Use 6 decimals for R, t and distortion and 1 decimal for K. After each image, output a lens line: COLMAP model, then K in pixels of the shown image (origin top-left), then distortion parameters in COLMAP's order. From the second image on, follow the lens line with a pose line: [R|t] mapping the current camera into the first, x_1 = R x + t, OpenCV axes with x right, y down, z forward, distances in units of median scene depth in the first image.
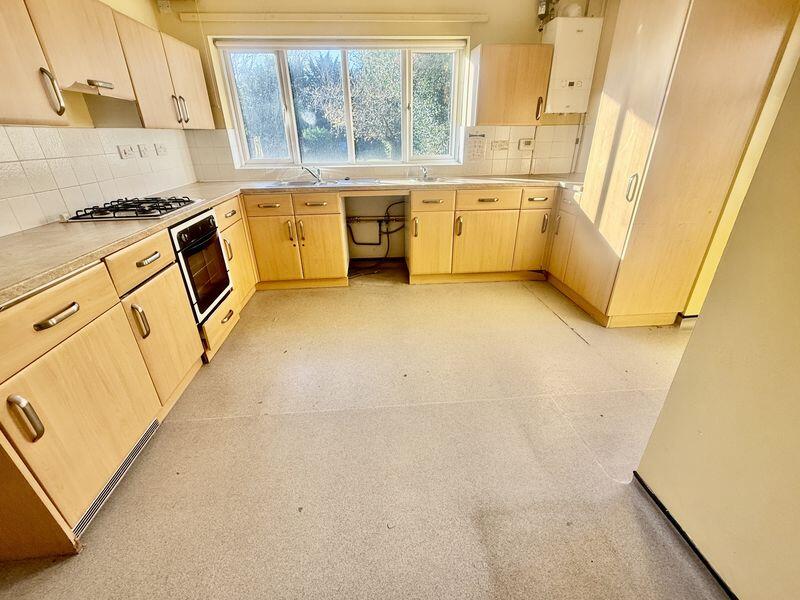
lens RADIAL K [[347.0, 0, 403.9], [0, 347.0, 299.4], [0, 0, 1]] dist [0.000068, 0.000598]
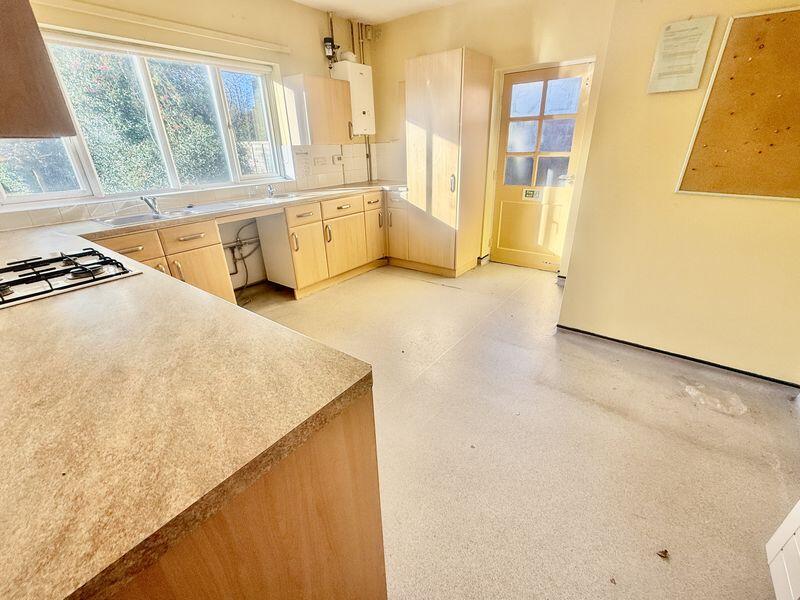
lens RADIAL K [[347.0, 0, 400.5], [0, 347.0, 299.4], [0, 0, 1]] dist [0.000068, 0.000598]
pose [[0.671402, -0.307186, 0.674430, -0.504848], [0.335964, 0.937325, 0.092473, -0.040288], [-0.660566, 0.164498, 0.732525, 0.074502]]
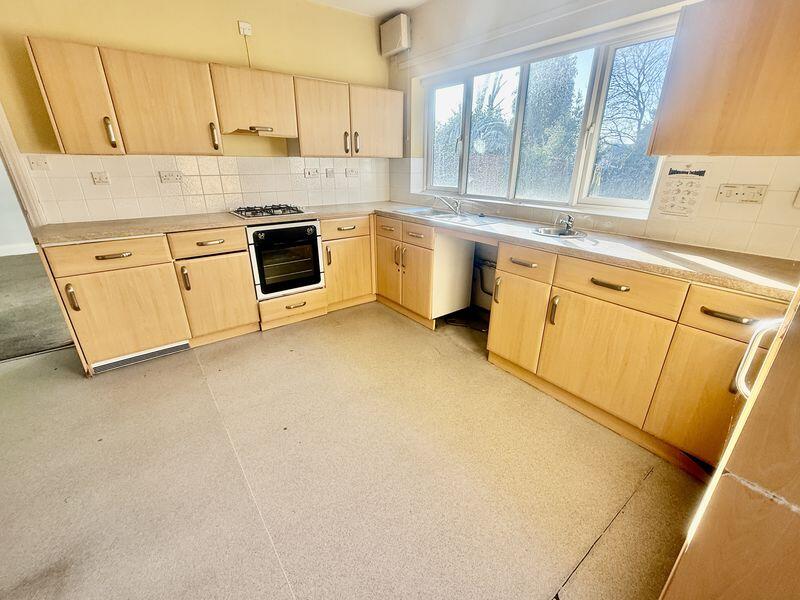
lens RADIAL K [[347.0, 0, 403.4], [0, 347.0, 300.9], [0, 0, 1]] dist [0.000068, 0.000598]
pose [[0.534950, 0.328038, -0.778601, 0.506856], [-0.376614, 0.917512, 0.127805, -0.208395], [0.756300, 0.224863, 0.614366, 0.411754]]
